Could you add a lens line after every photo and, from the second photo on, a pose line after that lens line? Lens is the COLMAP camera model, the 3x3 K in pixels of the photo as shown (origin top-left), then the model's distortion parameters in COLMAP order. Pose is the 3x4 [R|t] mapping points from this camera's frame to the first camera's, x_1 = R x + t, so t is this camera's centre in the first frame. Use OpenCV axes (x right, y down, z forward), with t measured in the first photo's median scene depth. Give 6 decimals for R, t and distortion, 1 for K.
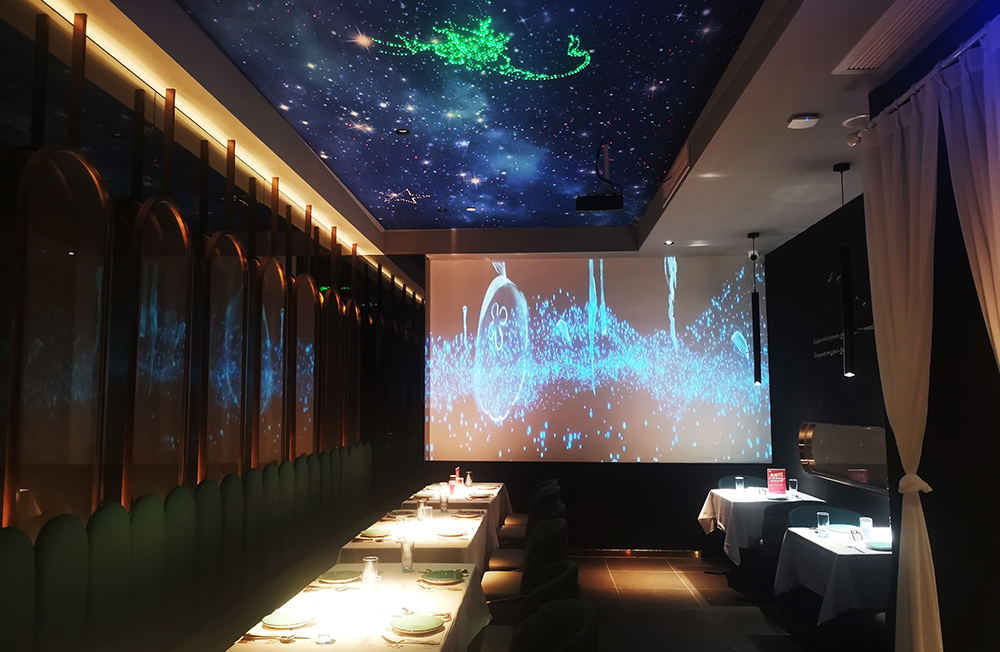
lens RADIAL K [[780.0, 0, 500.3], [0, 780.0, 328.9], [0, 0, 1]] dist [0.002105, 0.002043]
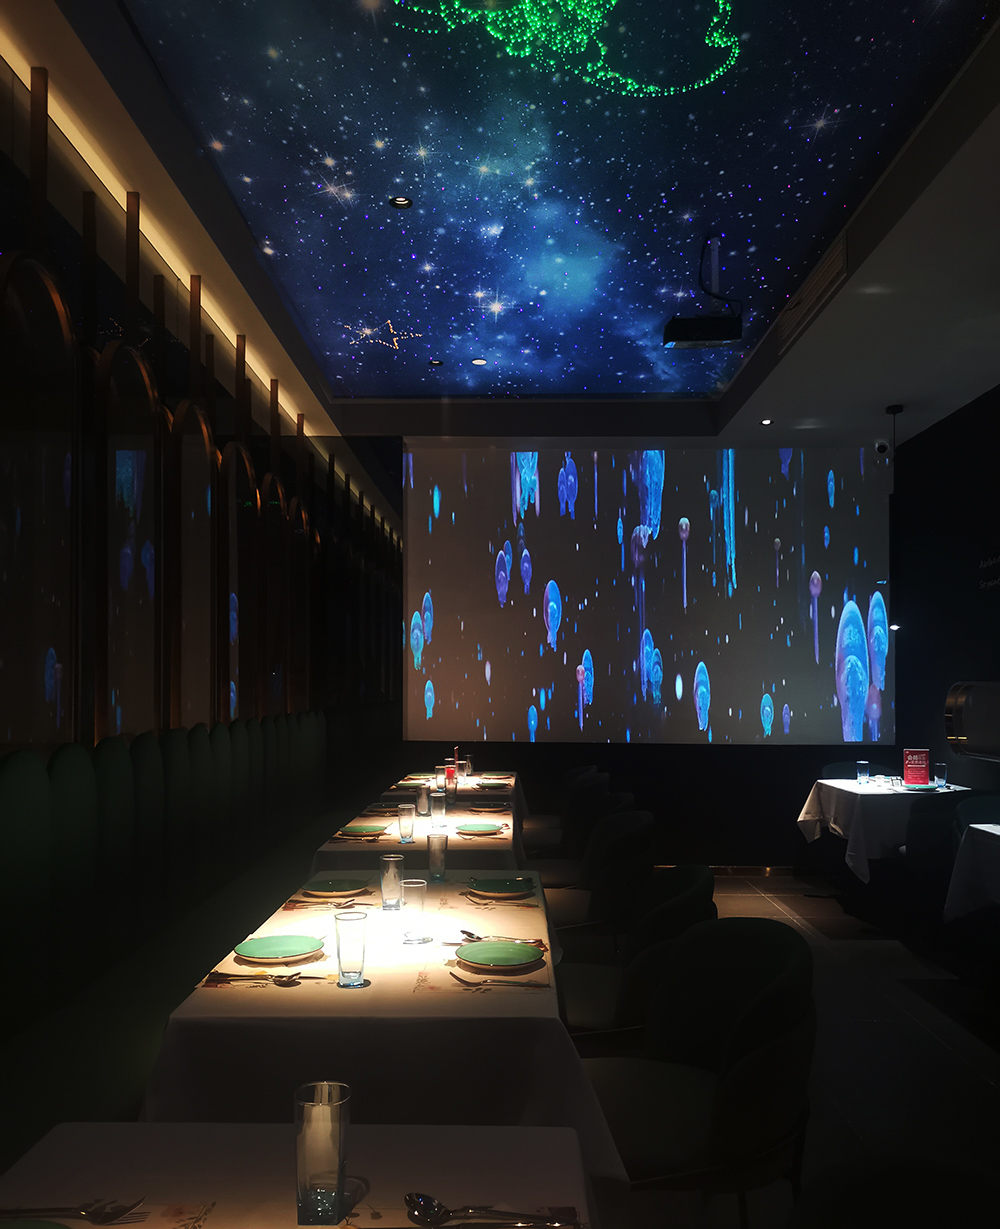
lens RADIAL K [[1020.7, 0, 492.4], [0, 1020.7, 686.7], [0, 0, 1]] dist [0.015118, -0.070520]
pose [[0.998651, 0.006076, 0.051567, -0.089582], [-0.010357, 0.996482, 0.083168, 0.064557], [-0.050880, -0.083590, 0.995200, 0.142632]]
